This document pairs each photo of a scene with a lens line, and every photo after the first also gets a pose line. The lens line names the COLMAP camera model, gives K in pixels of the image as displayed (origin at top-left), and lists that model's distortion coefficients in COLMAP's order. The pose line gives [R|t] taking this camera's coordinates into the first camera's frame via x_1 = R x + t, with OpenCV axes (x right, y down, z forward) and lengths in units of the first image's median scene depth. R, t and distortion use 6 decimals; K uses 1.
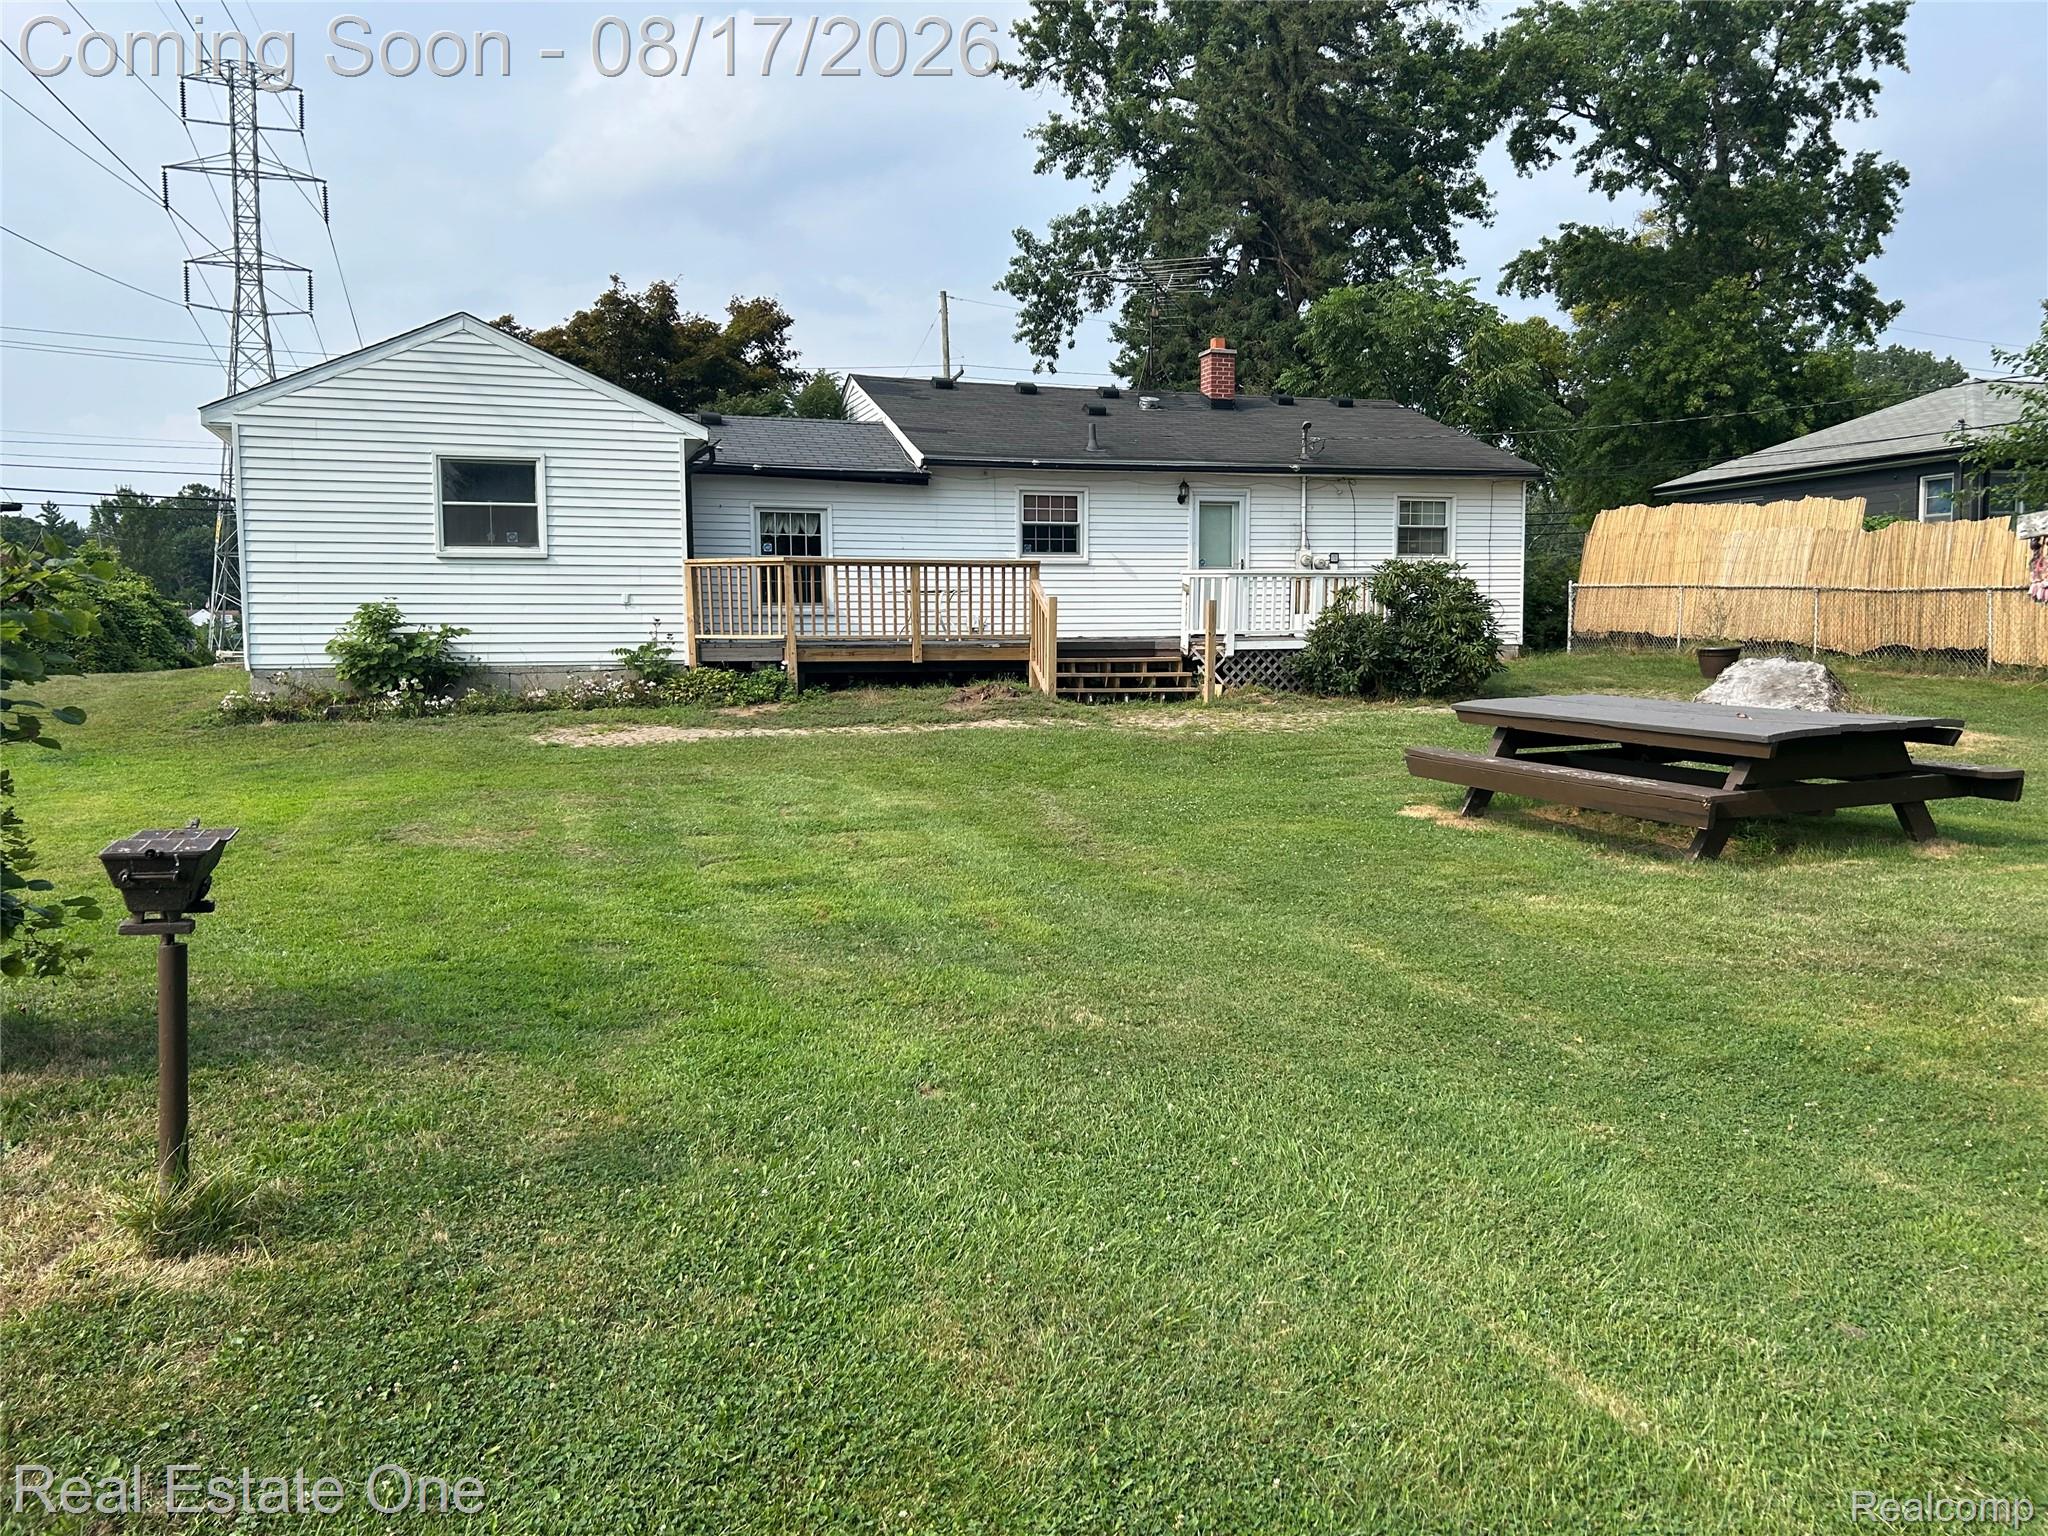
lens RADIAL K [[1562.8, 0, 1024.0], [0, 1562.8, 768.0], [0, 0, 1]] dist [0.000969, -0.001263]
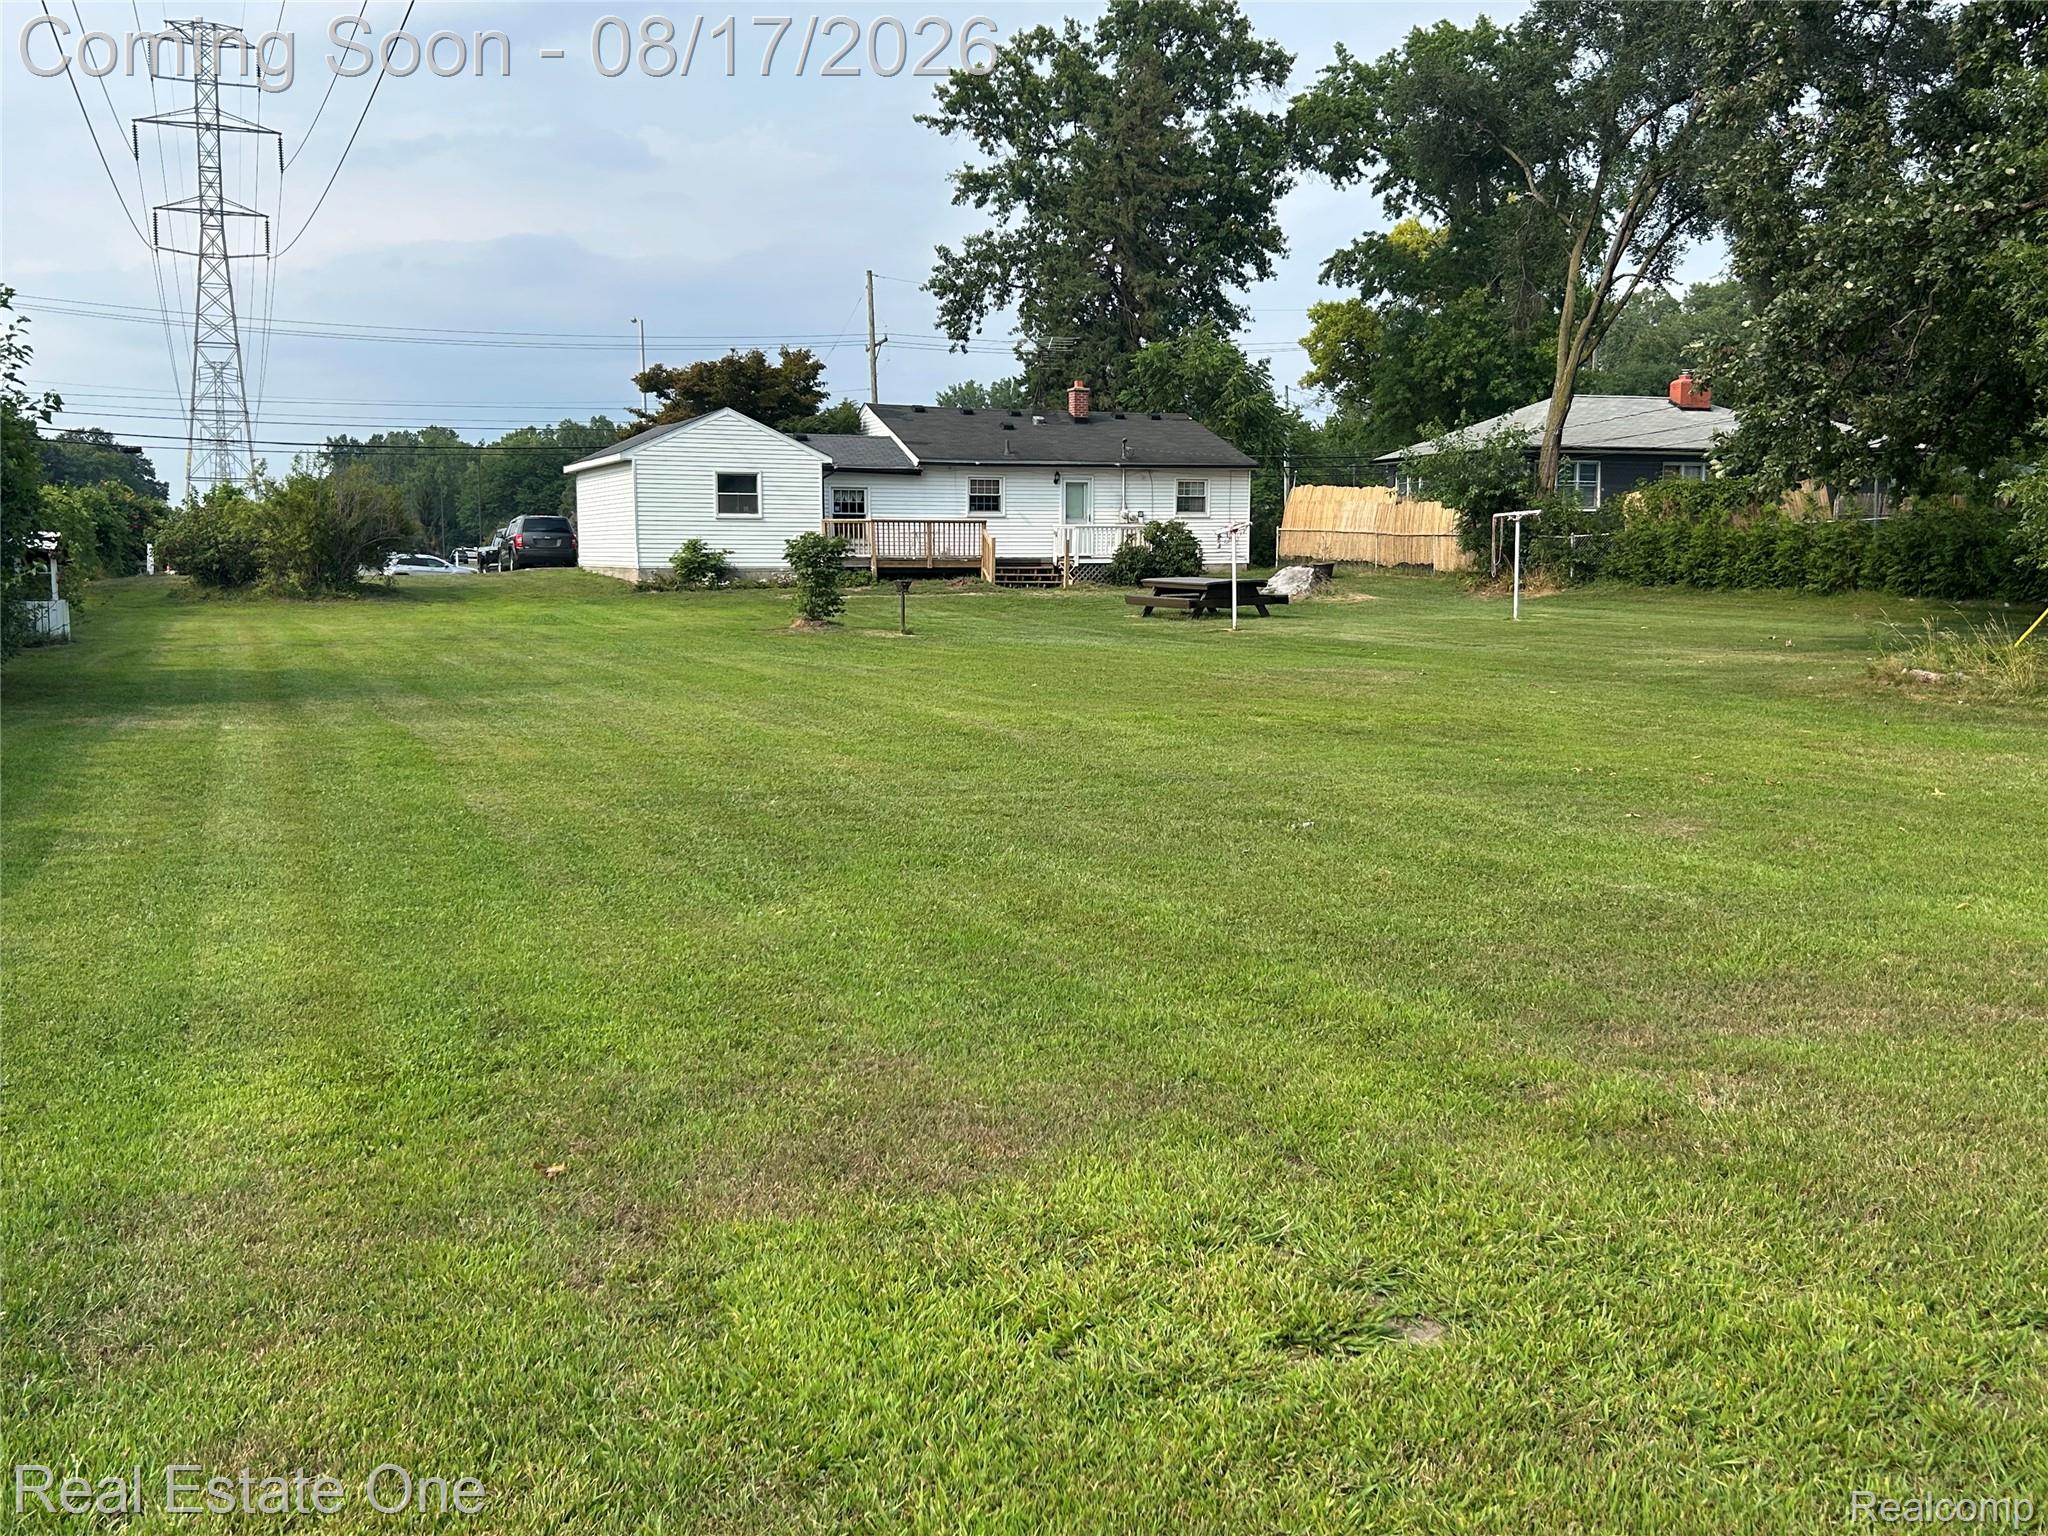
lens RADIAL K [[1922.4, 0, 1024.0], [0, 1922.4, 768.0], [0, 0, 1]] dist [0.073433, -0.195597]
pose [[0.997499, -0.002894, 0.070620, -0.090037], [0.001252, 0.999728, 0.023290, 0.102799], [-0.070669, -0.023144, 0.997231, -1.166436]]
